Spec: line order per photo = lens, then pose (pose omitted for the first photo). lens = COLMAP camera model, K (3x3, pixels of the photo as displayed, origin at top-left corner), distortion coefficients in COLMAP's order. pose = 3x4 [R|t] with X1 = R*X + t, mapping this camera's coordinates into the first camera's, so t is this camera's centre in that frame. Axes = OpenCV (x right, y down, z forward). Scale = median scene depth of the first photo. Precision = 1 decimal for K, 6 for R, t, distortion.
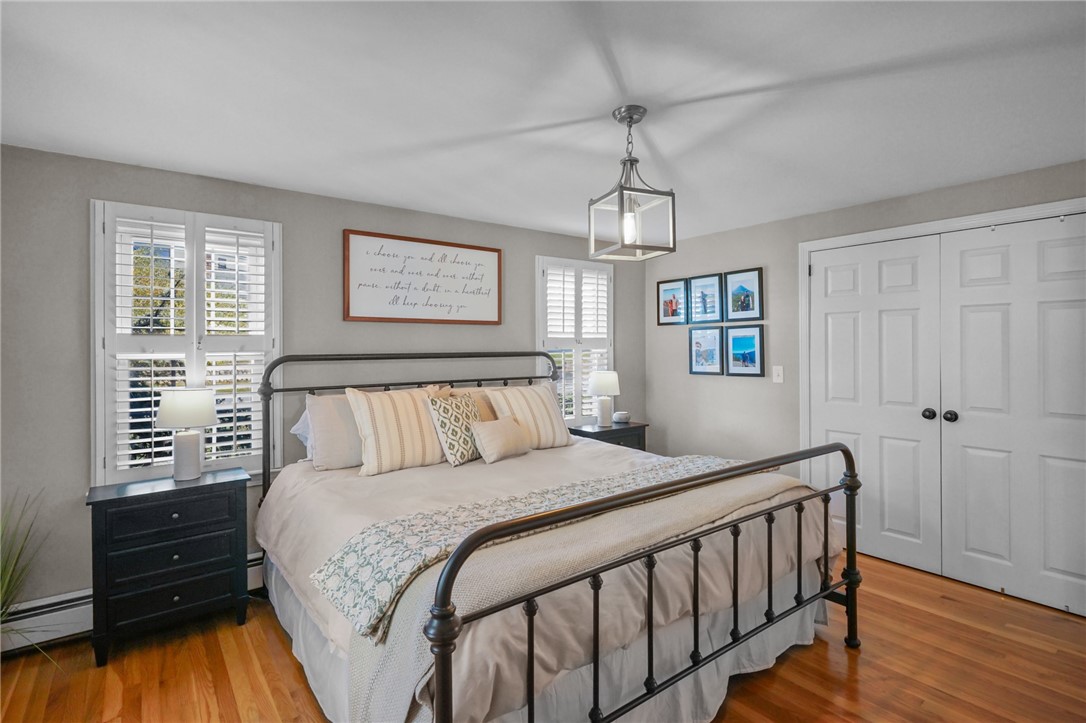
lens RADIAL K [[524.1, 0, 540.4], [0, 524.1, 353.3], [0, 0, 1]] dist [0.005214, -0.001808]
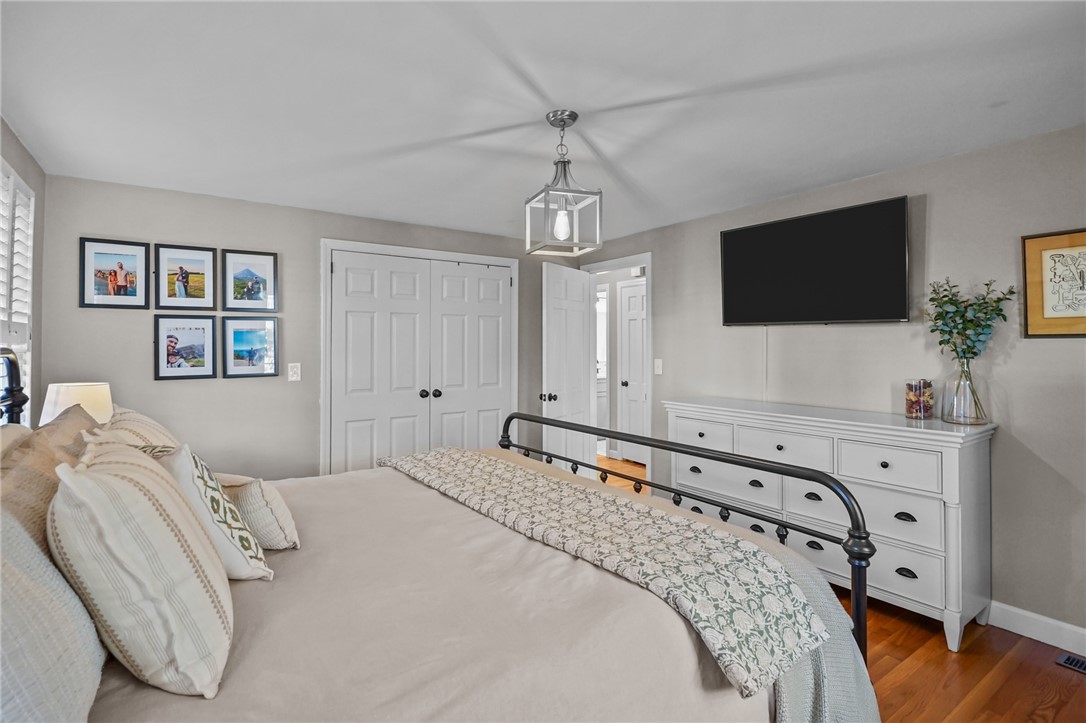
lens RADIAL K [[528.4, 0, 542.8], [0, 528.4, 343.0], [0, 0, 1]] dist [-0.001991, -0.000849]
pose [[0.038496, 0.010099, 0.999208, -0.483989], [0.013880, 0.999847, -0.010641, 0.004962], [-0.999162, 0.014278, 0.038350, 0.544123]]
